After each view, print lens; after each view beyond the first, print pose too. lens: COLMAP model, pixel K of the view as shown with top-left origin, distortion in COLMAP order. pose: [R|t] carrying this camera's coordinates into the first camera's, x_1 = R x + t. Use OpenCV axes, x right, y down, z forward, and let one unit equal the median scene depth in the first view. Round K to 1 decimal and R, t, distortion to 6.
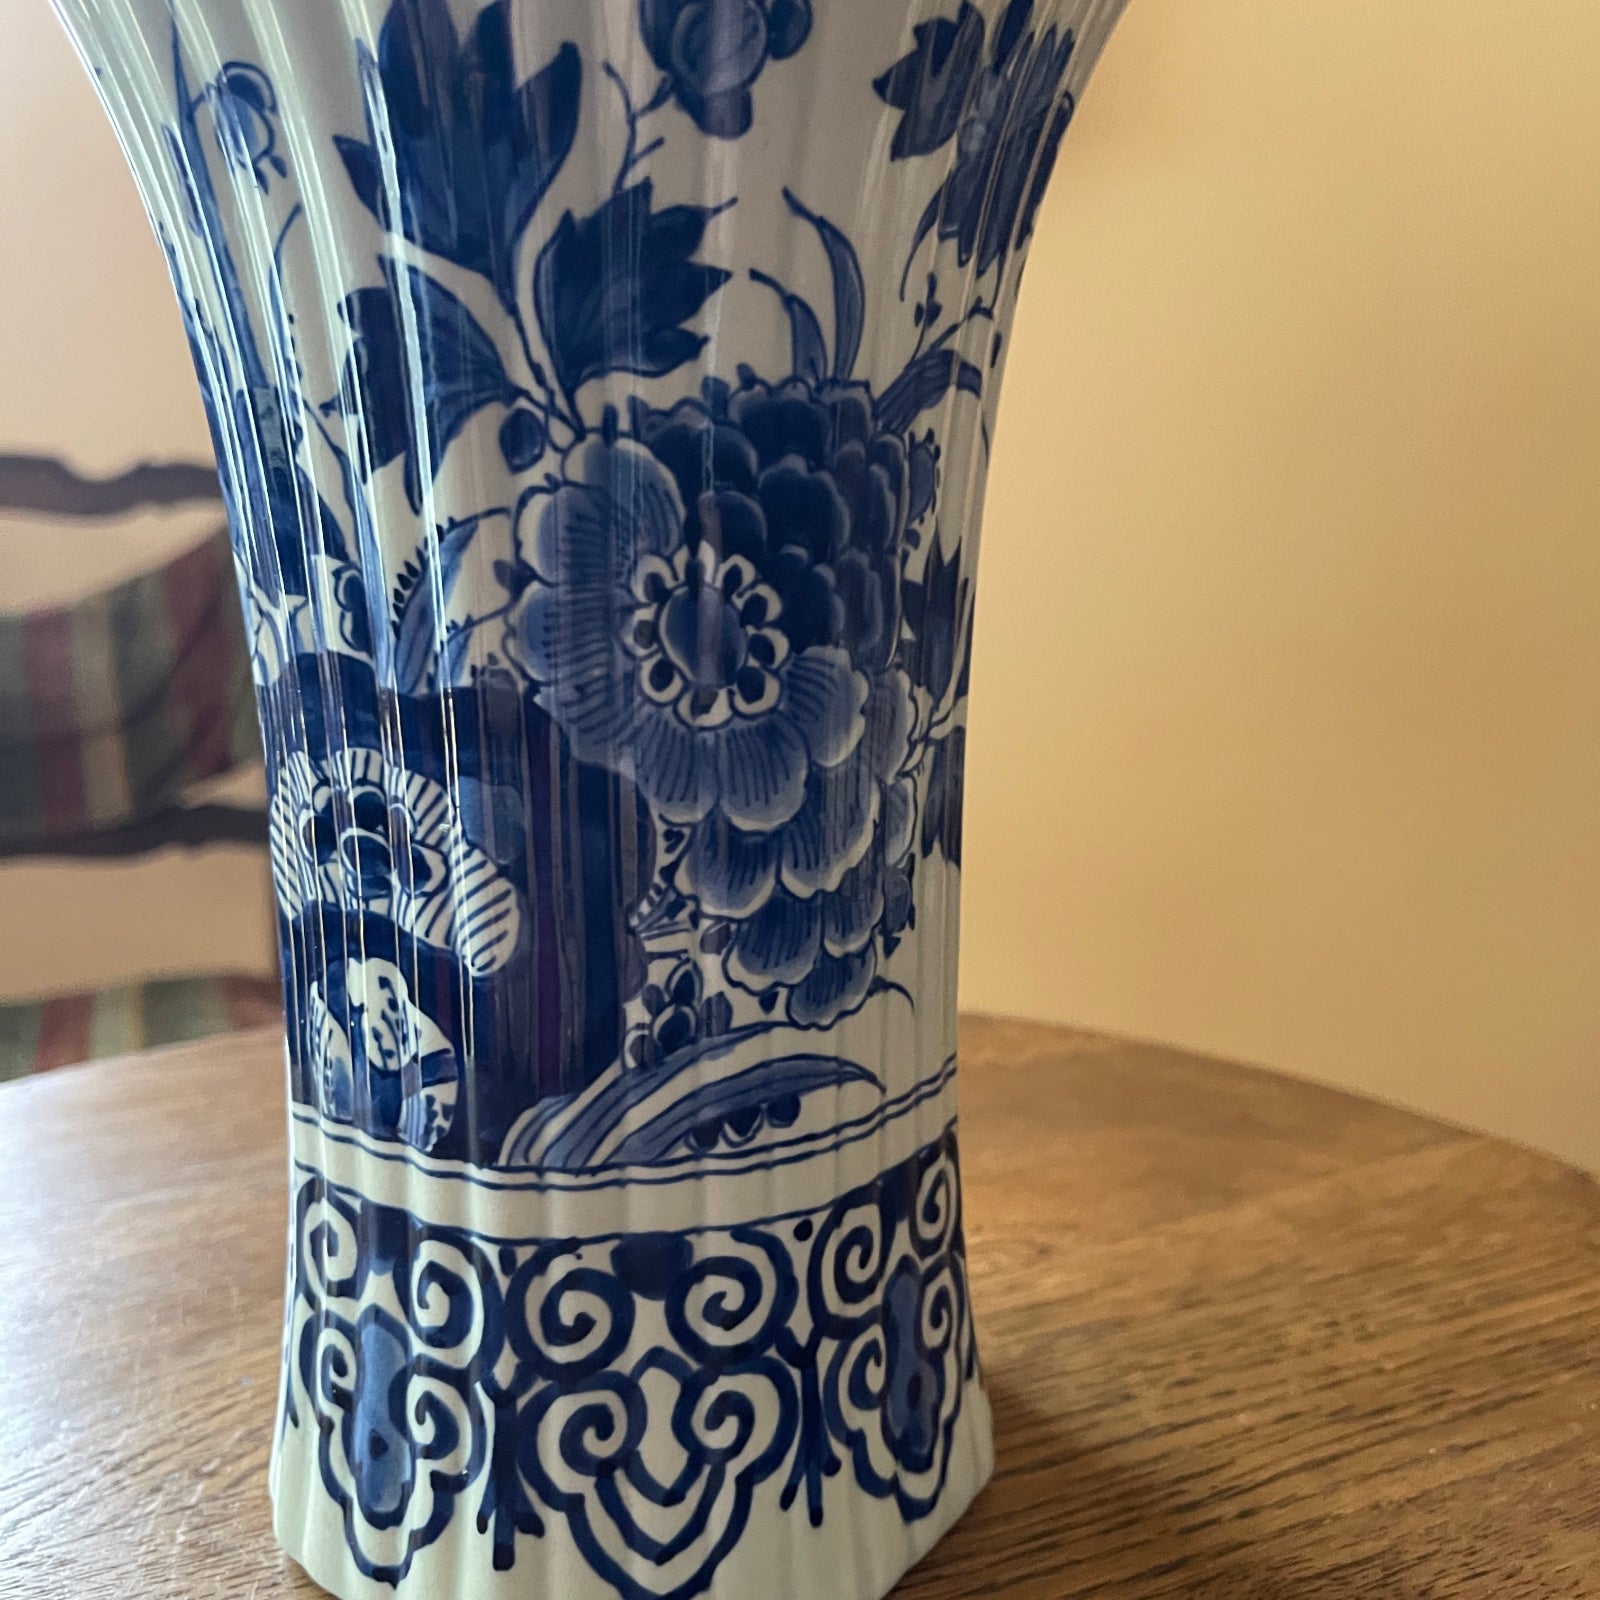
lens RADIAL K [[1661.2, 0, 799.2], [0, 1661.2, 813.9], [0, 0, 1]] dist [0.011451, 0.016950]
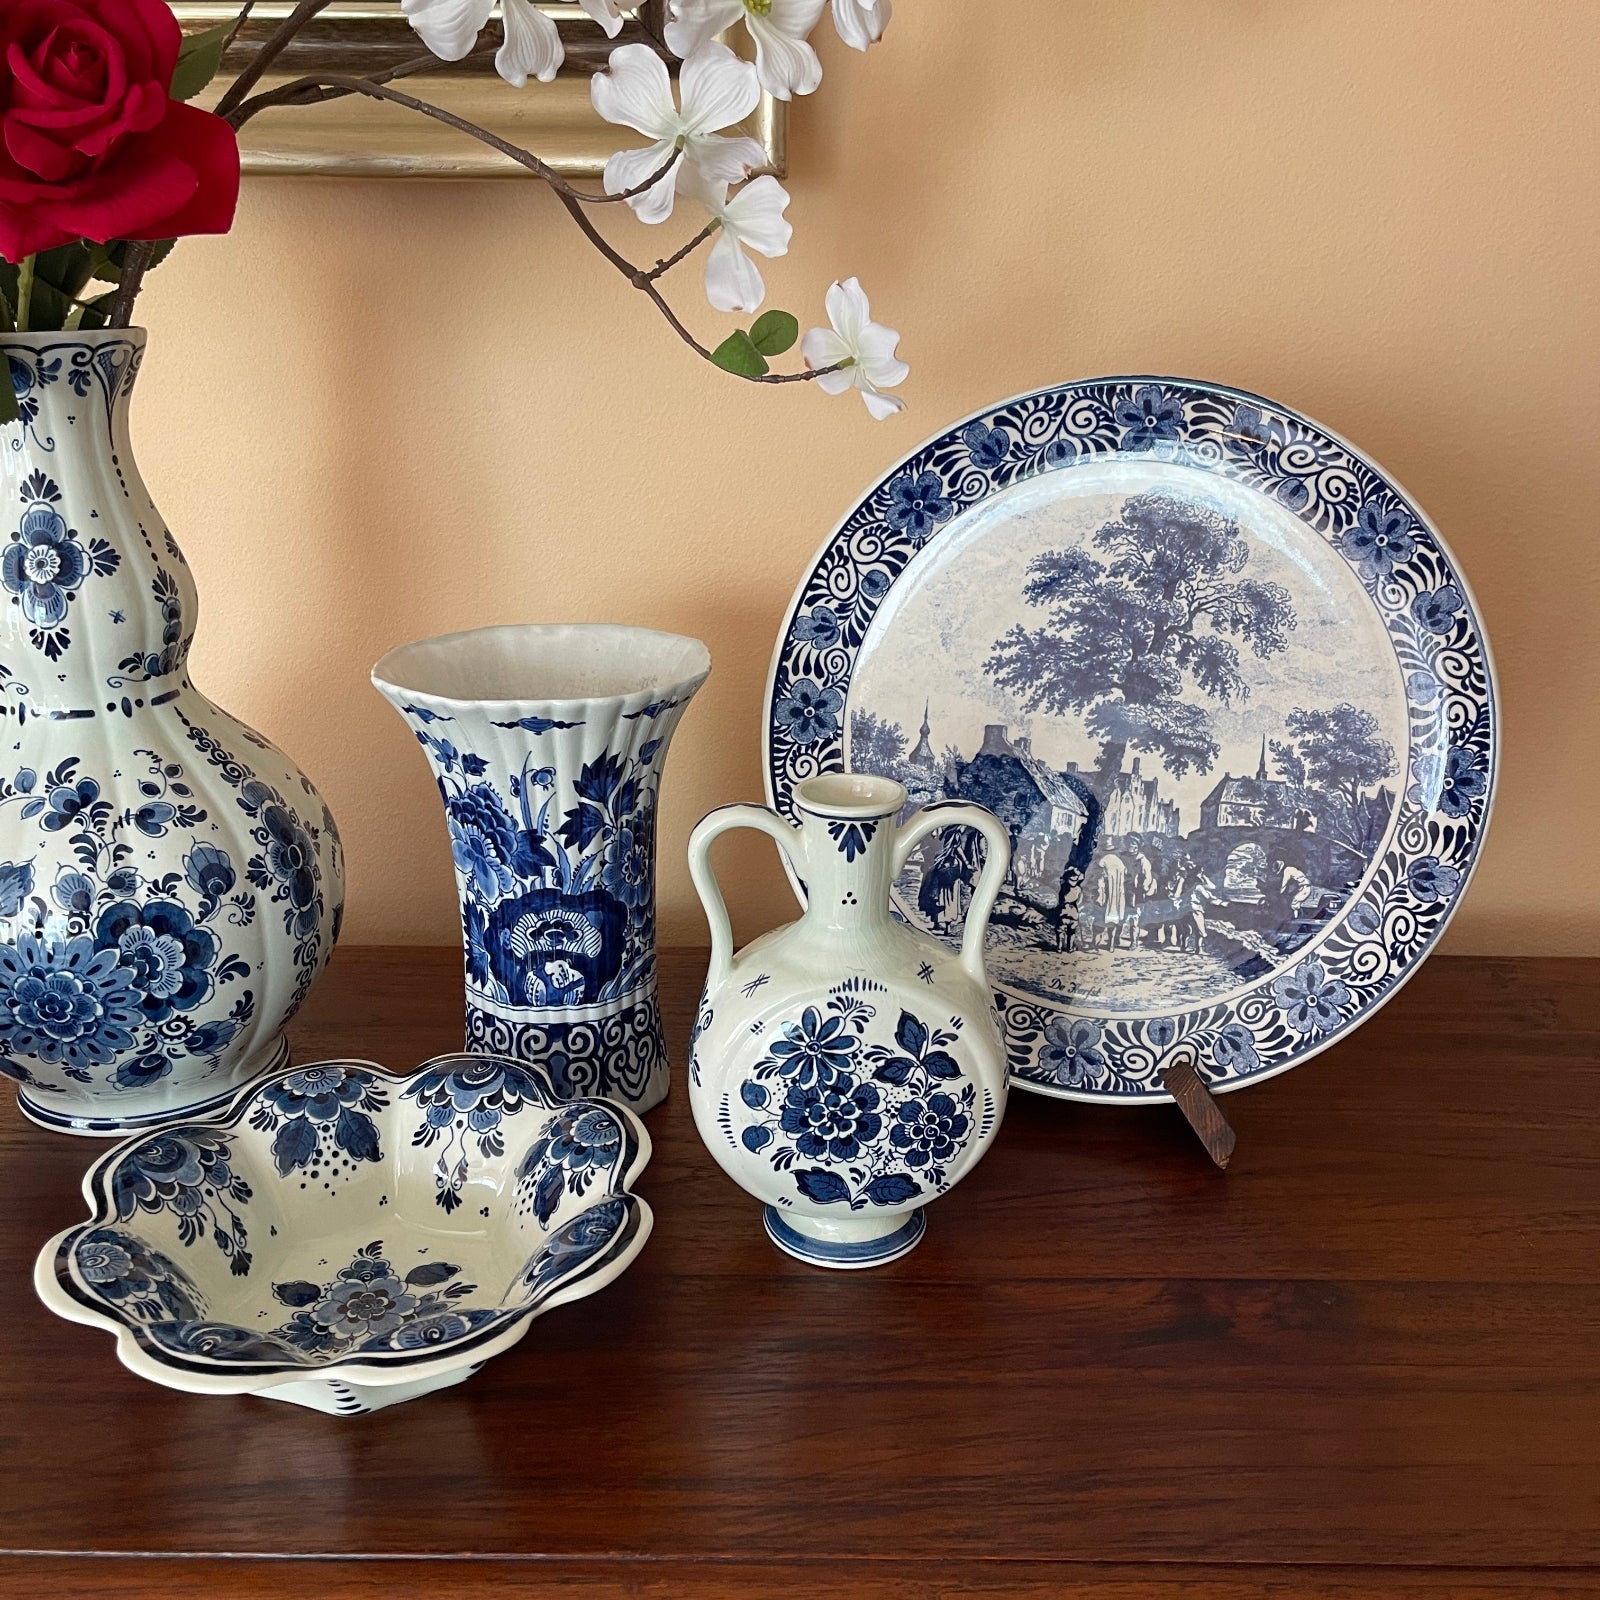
lens RADIAL K [[1541.3, 0, 800.0], [0, 1541.3, 800.0], [0, 0, 1]] dist [0.071155, -0.139686]
pose [[0.762465, -0.204373, 0.613905, -1.965305], [0.137626, 0.978319, 0.154758, -0.761304], [-0.632224, -0.033508, 0.774061, -2.139767]]
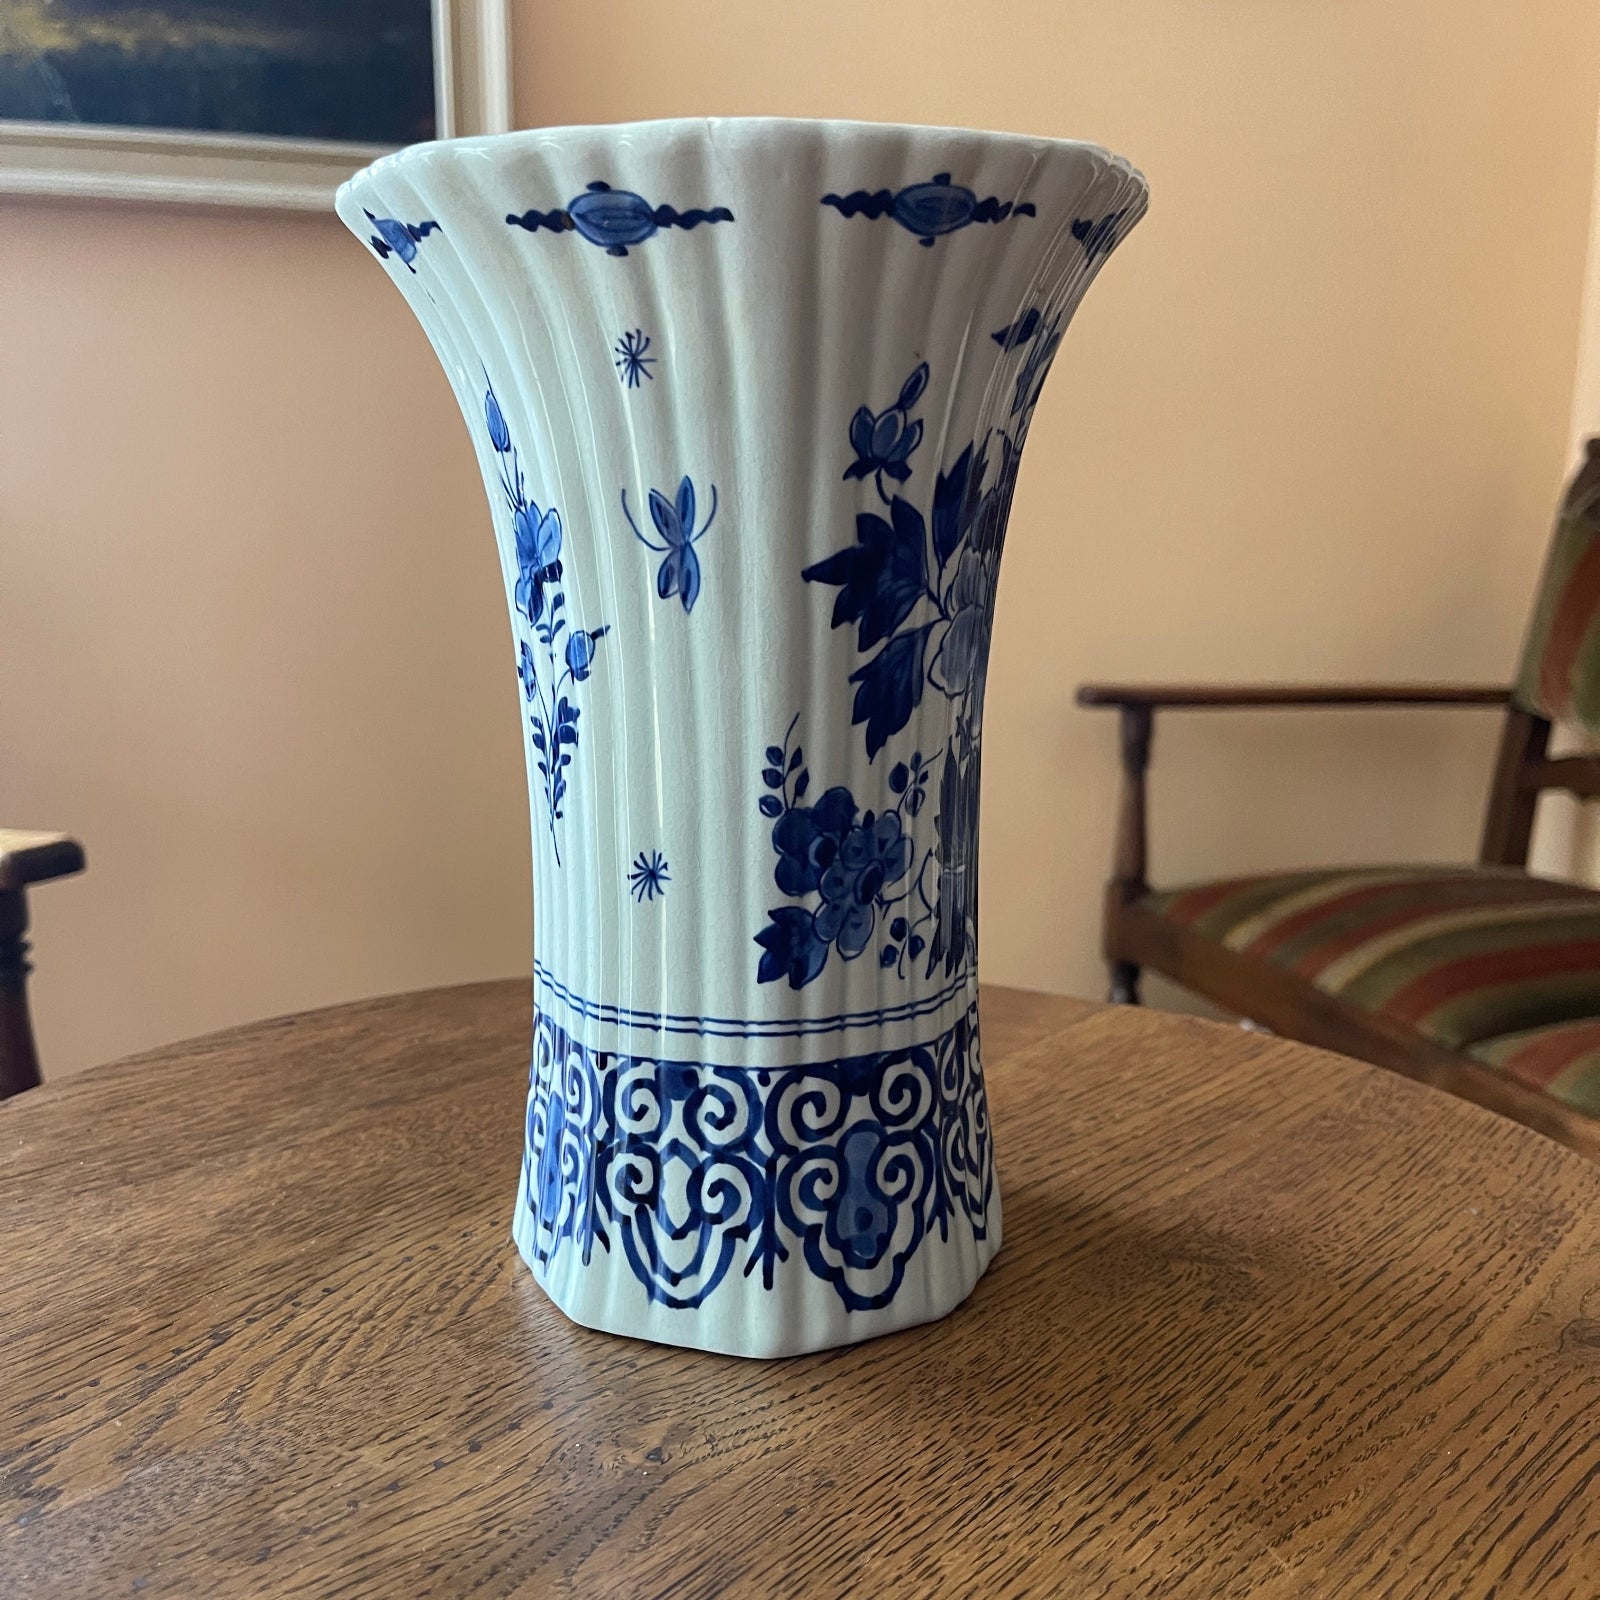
lens RADIAL K [[1581.5, 0, 803.6], [0, 1581.5, 791.7], [0, 0, 1]] dist [0.067141, -0.087062]
pose [[0.937423, -0.062979, 0.342449, -0.622331], [0.074258, 0.997040, -0.019912, 0.019462], [-0.340182, 0.044096, 0.939325, -0.457002]]
